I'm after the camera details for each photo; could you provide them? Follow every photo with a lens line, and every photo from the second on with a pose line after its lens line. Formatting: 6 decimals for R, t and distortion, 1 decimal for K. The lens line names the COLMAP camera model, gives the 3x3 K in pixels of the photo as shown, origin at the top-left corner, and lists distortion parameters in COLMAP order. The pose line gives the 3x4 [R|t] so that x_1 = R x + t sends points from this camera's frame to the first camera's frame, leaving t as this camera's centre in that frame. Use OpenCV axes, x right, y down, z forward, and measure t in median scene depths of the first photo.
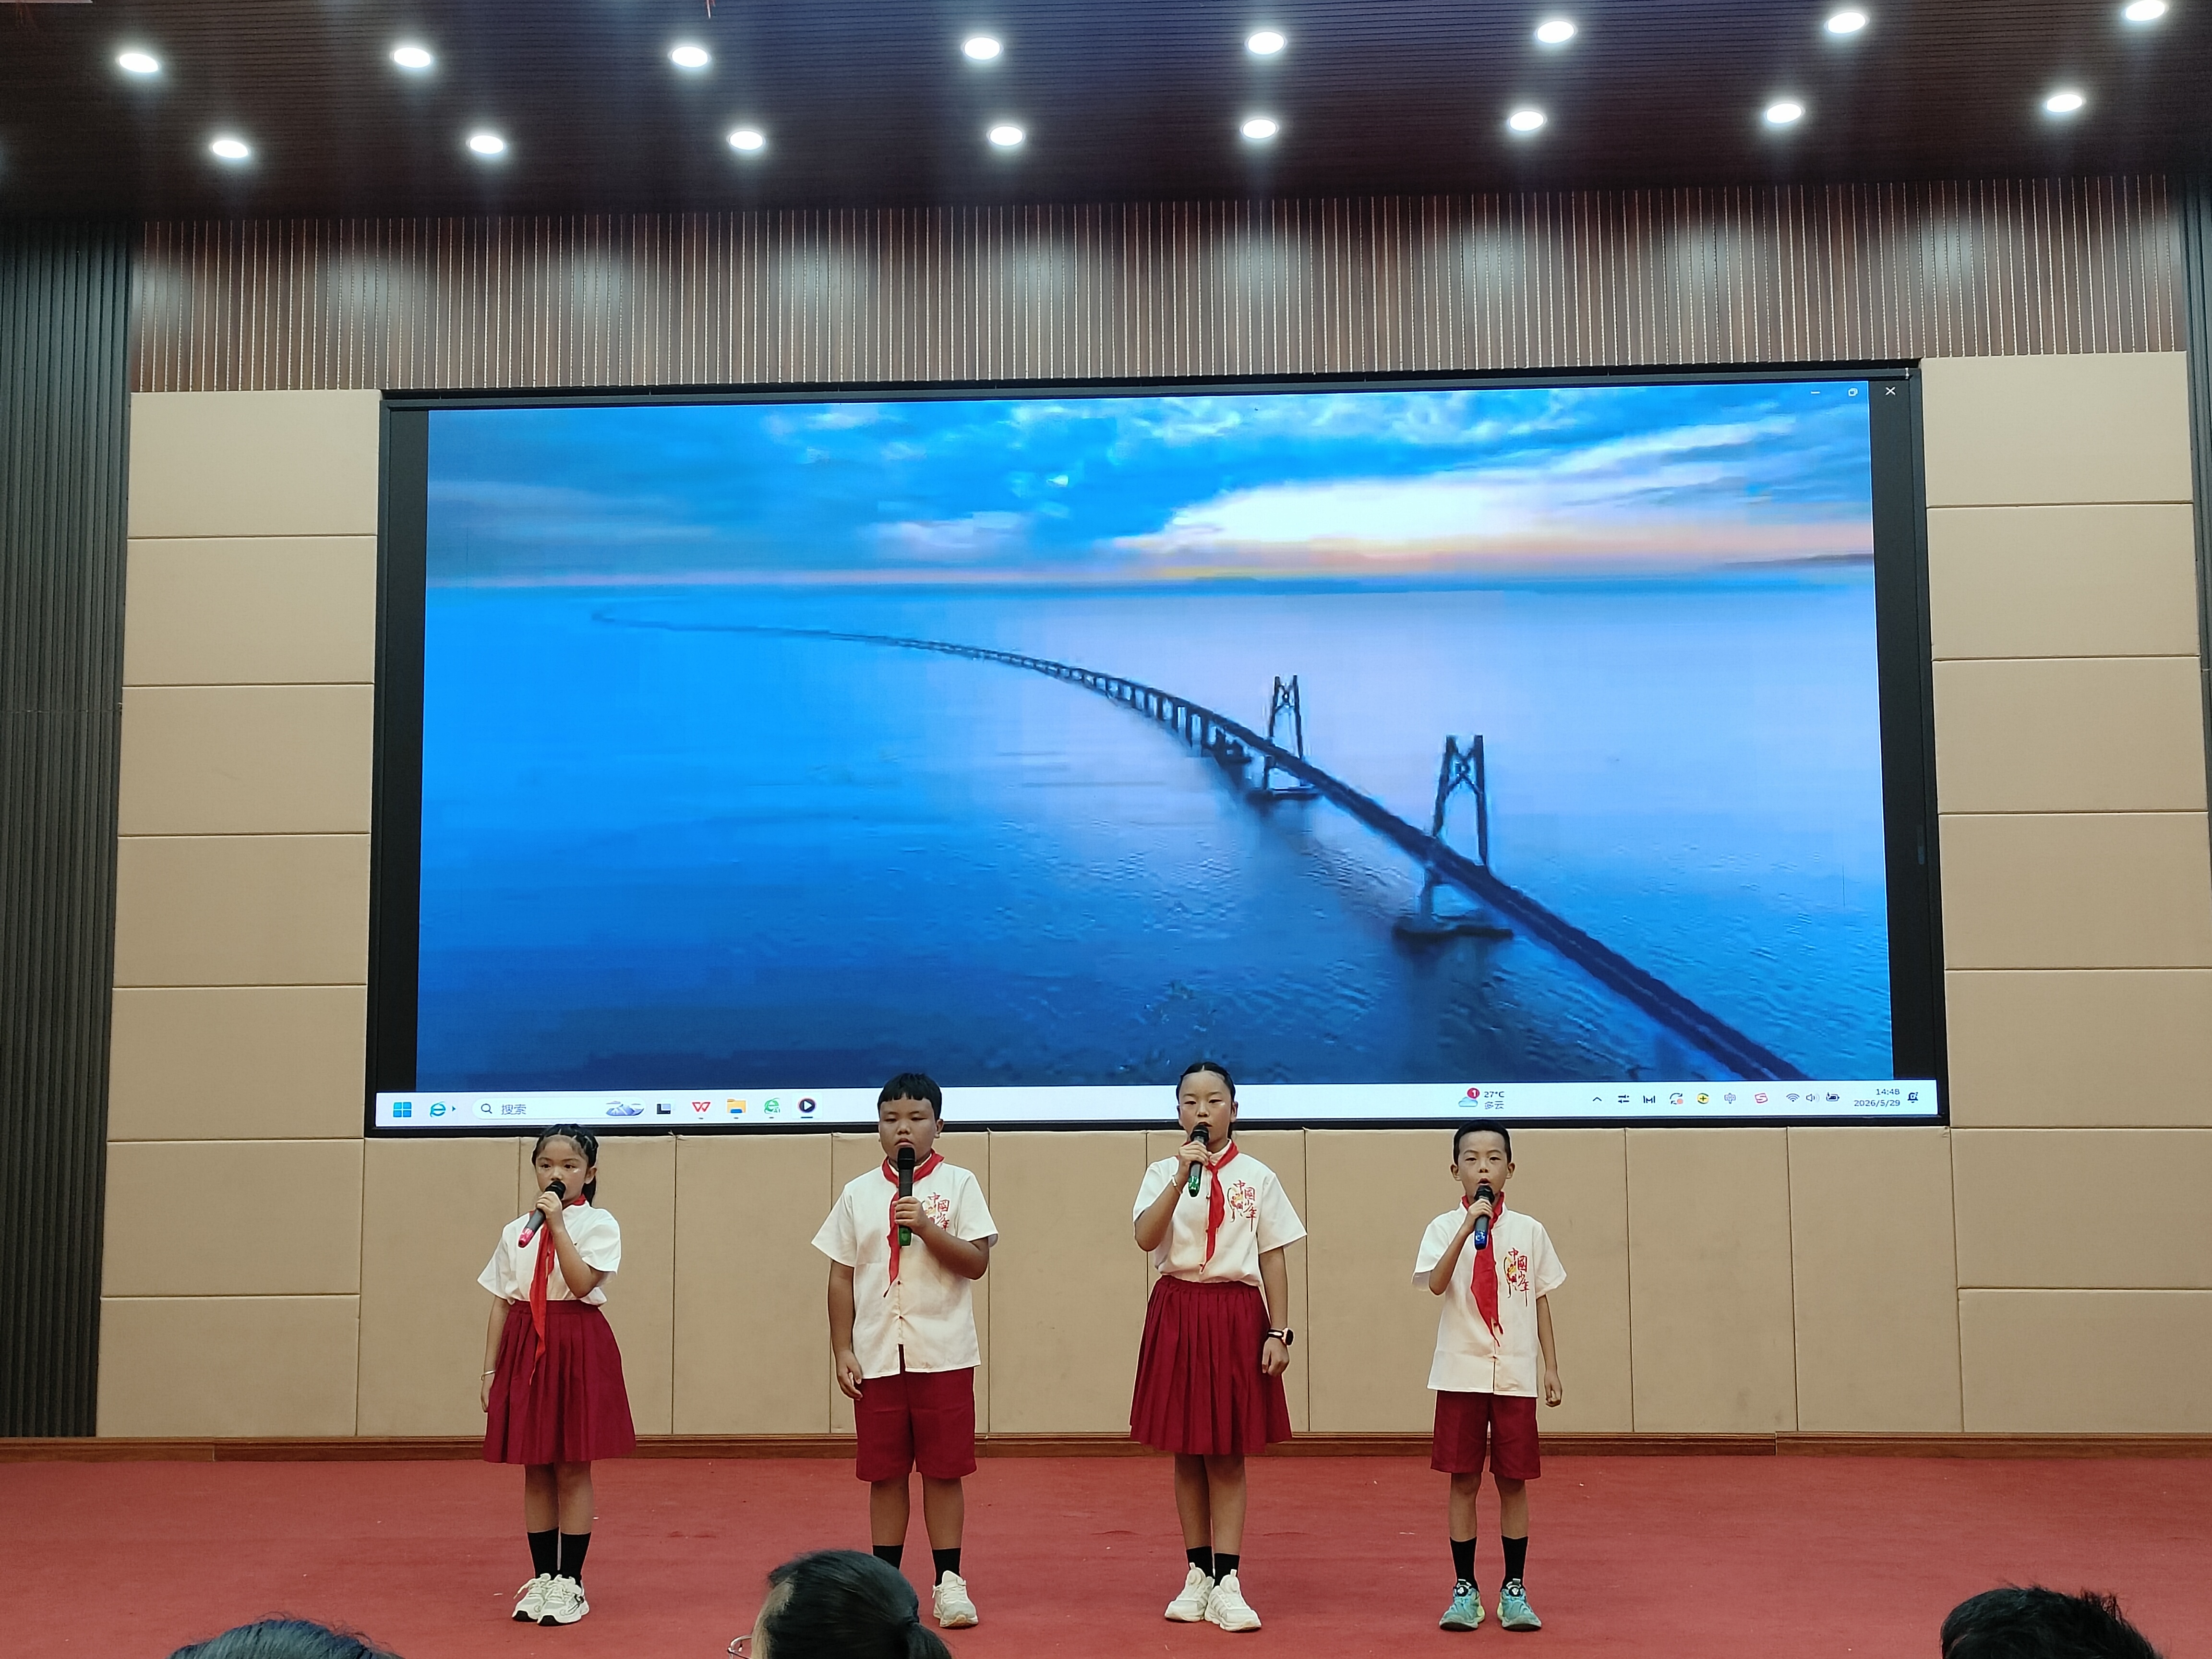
lens RADIAL K [[2520.0, 0, 1143.0], [0, 2520.0, 835.7], [0, 0, 1]] dist [0.034575, 0.000000]
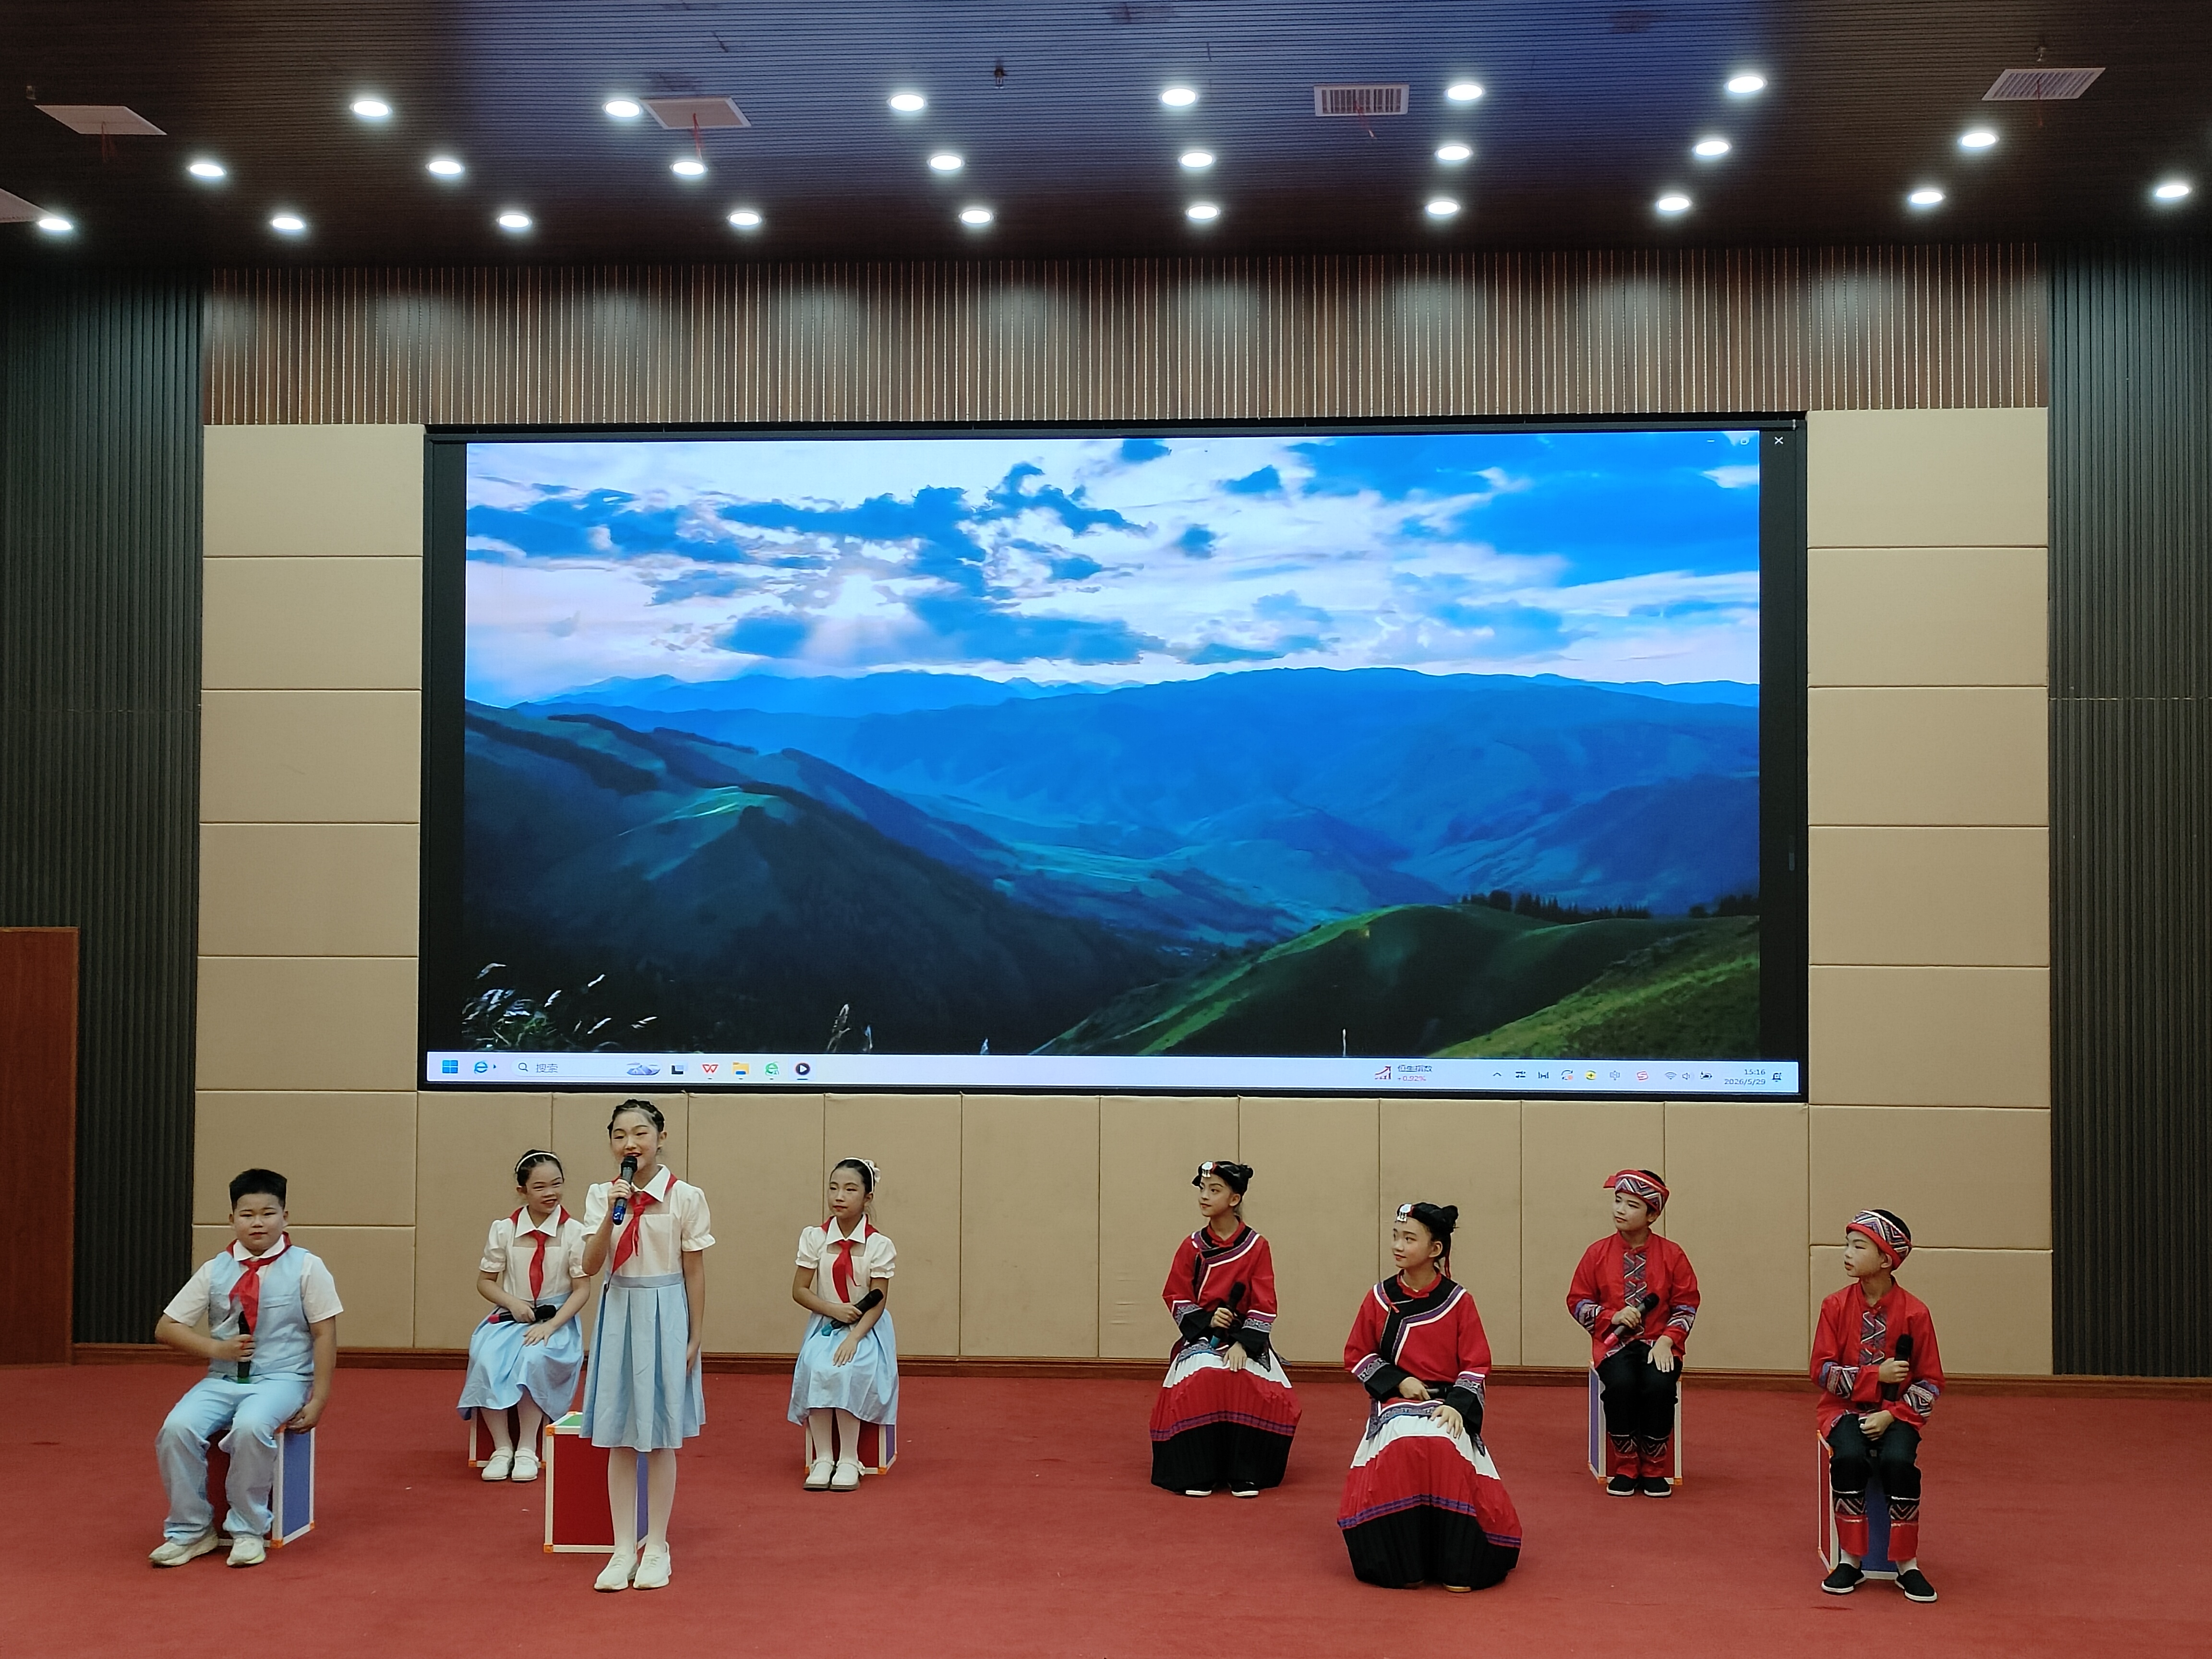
lens RADIAL K [[2568.7, 0, 1159.6], [0, 2568.7, 809.7], [0, 0, 1]] dist [0.026936, 0.000000]
pose [[0.999581, 0.011062, -0.026764, 0.057092], [-0.009048, 0.997200, 0.074226, -0.096371], [0.027511, -0.073952, 0.996882, -0.141431]]
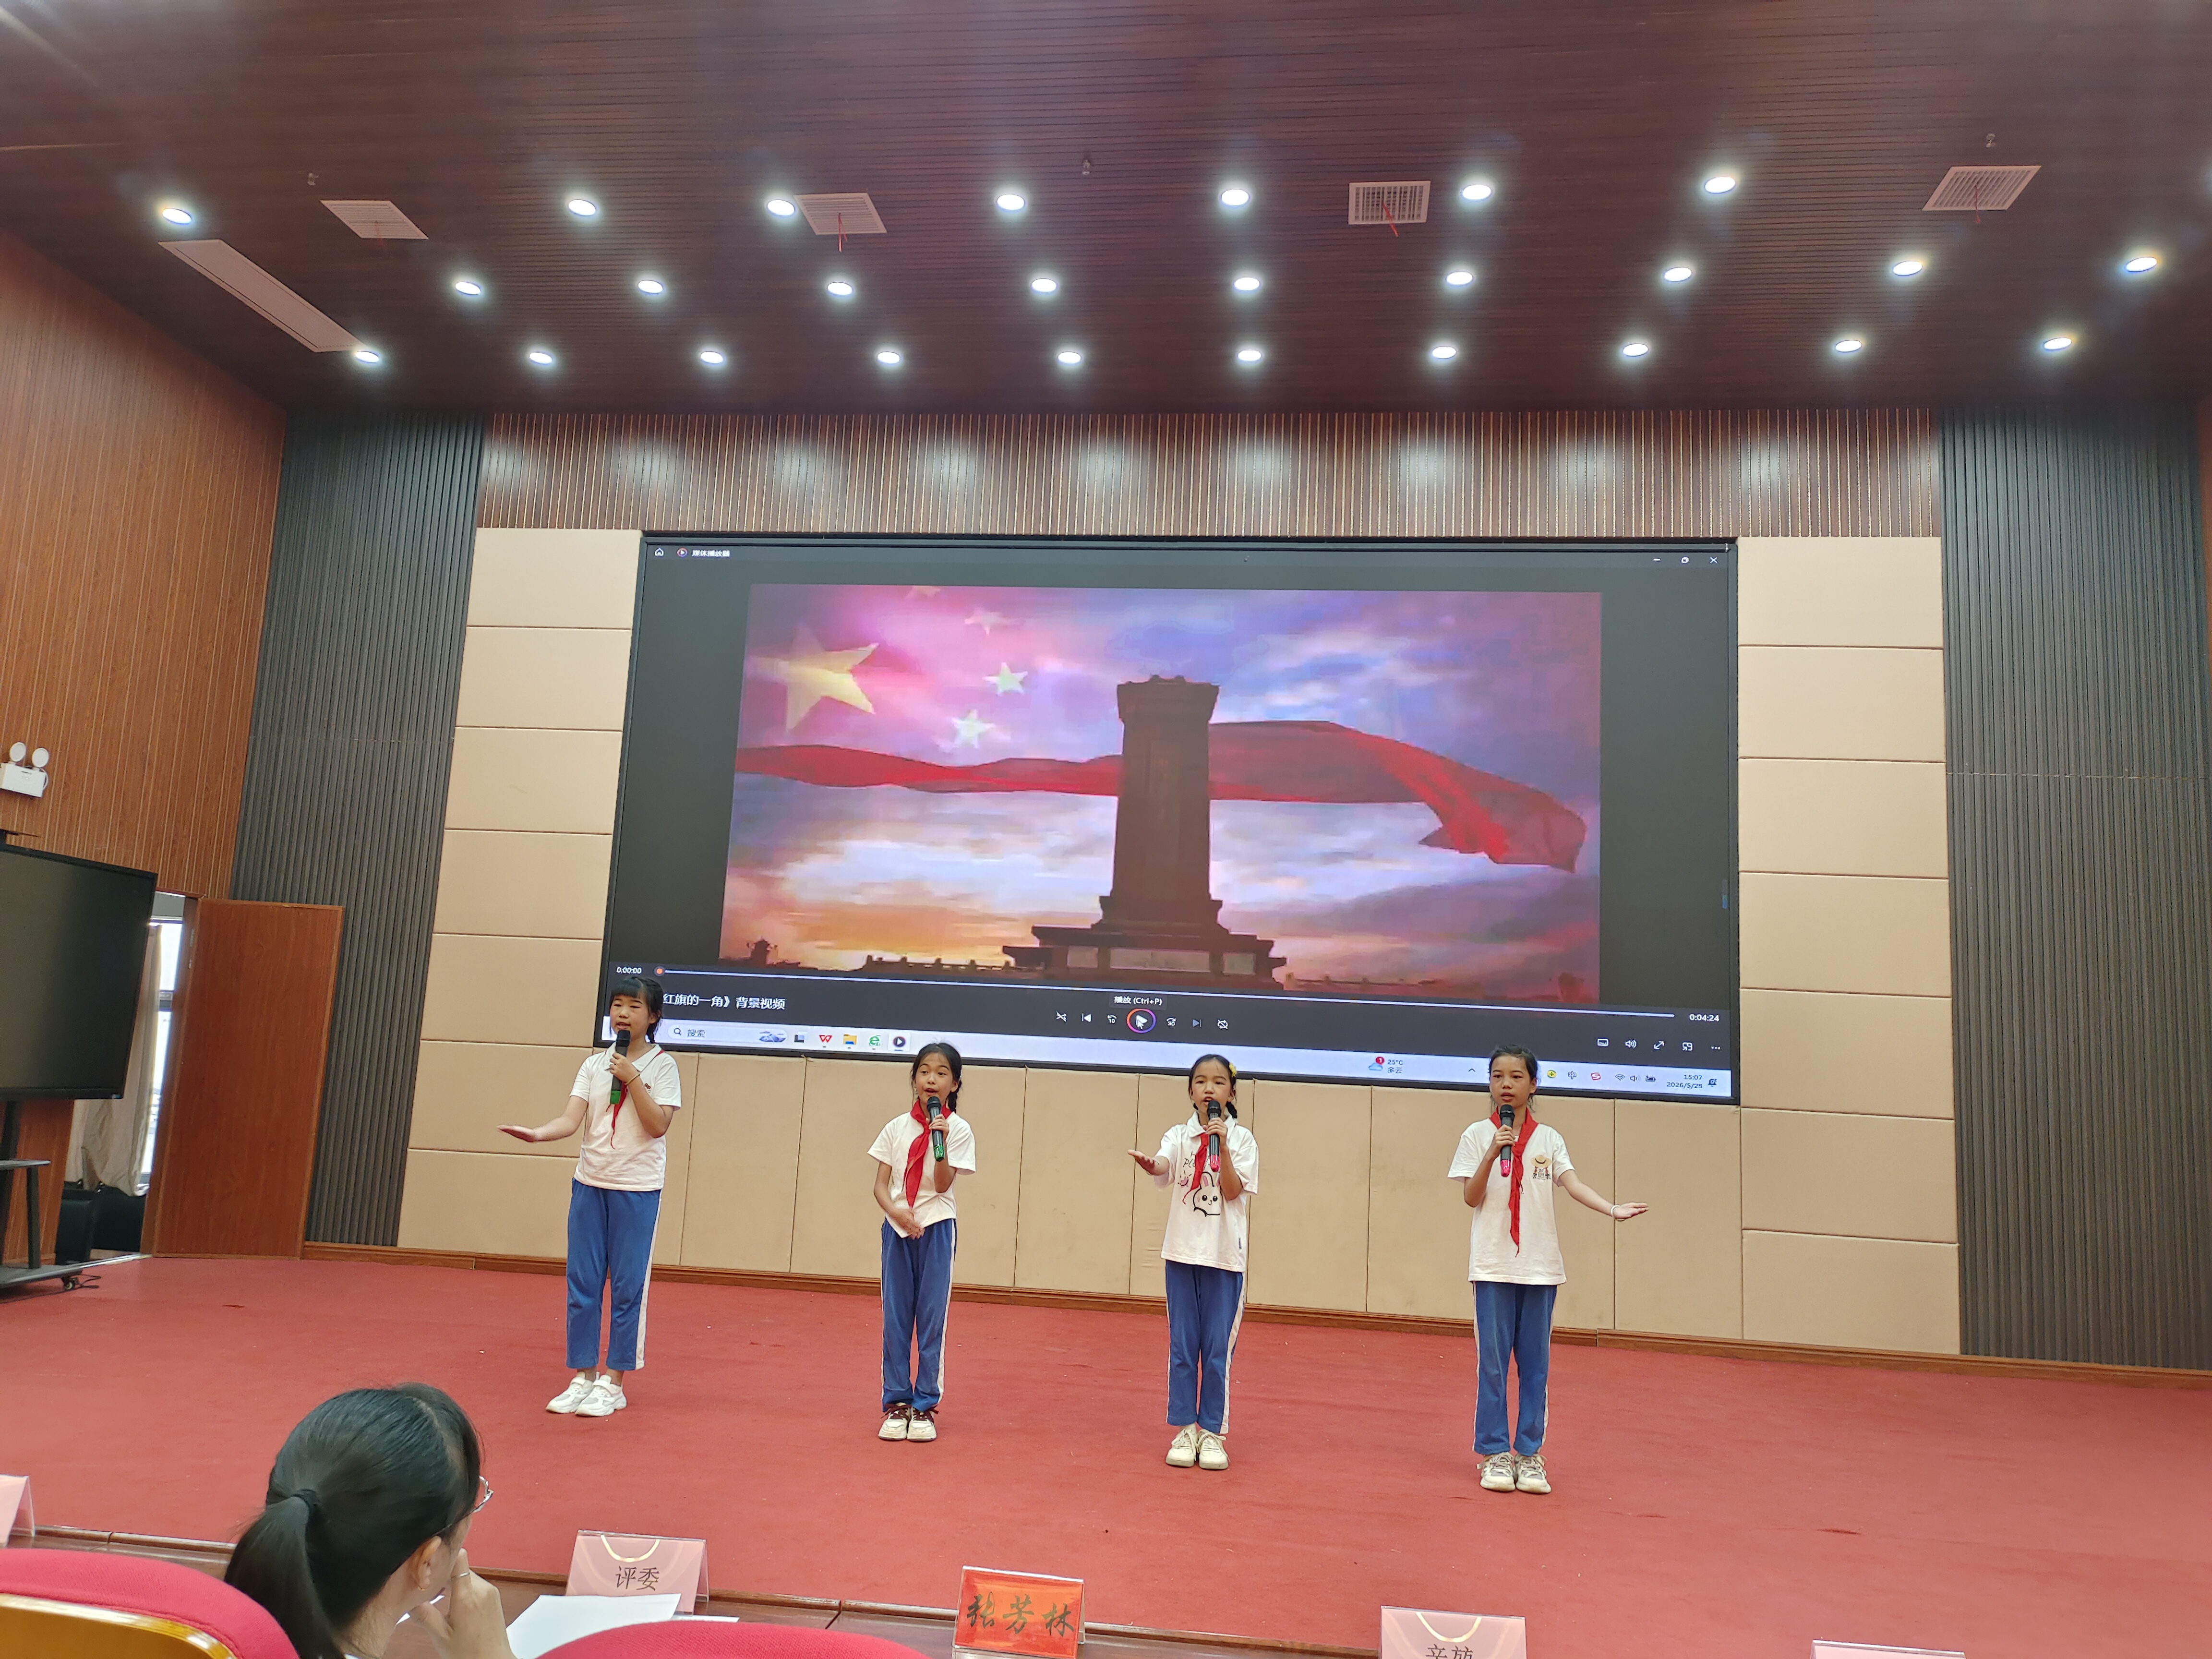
lens RADIAL K [[1617.4, 0, 1111.0], [0, 1617.4, 836.4], [0, 0, 1]] dist [0.038639, -0.029616]
pose [[0.994999, 0.045150, -0.089100, 0.058061], [-0.049122, 0.997871, -0.042909, 0.025681], [0.086973, 0.047071, 0.995098, 0.109877]]
